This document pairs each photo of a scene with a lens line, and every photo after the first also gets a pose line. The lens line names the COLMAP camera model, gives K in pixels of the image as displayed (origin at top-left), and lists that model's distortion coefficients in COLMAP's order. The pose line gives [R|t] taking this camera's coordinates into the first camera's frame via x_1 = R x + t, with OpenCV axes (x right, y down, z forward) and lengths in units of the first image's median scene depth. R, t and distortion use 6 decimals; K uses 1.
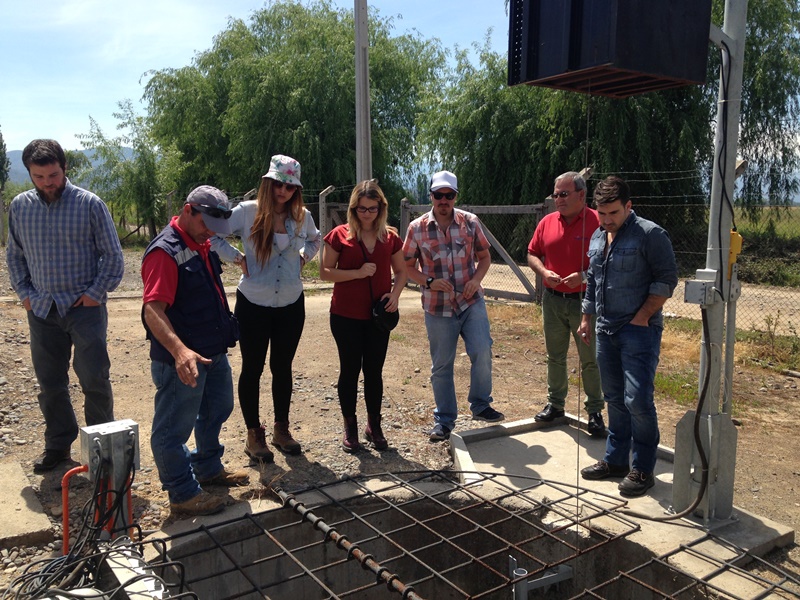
lens RADIAL K [[719.1, 0, 400.0], [0, 719.1, 300.0], [0, 0, 1]] dist [0.163879, -0.245571]
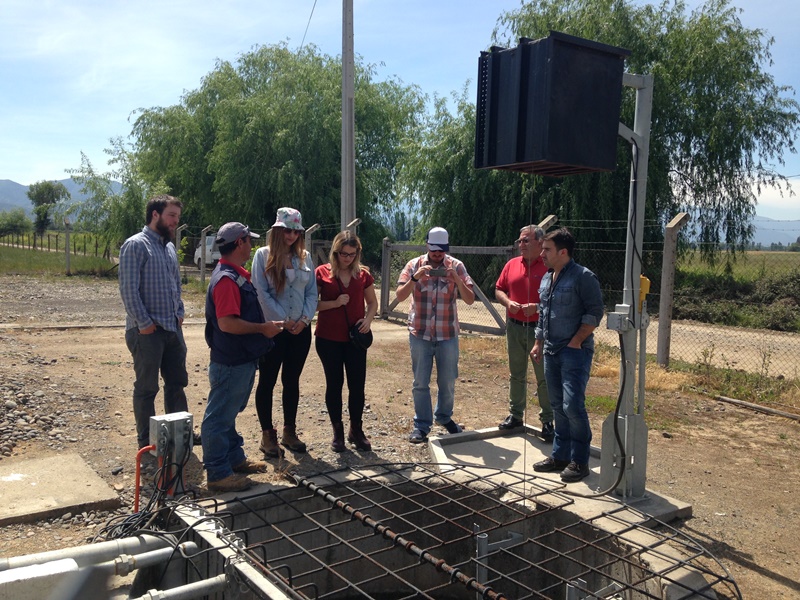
lens RADIAL K [[719.1, 0, 400.0], [0, 719.1, 300.0], [0, 0, 1]] dist [0.163879, -0.245571]
pose [[0.999340, 0.016622, 0.032299, -0.019304], [-0.015012, 0.998663, -0.049474, 0.013669], [-0.033078, 0.048956, 0.998253, -0.197597]]
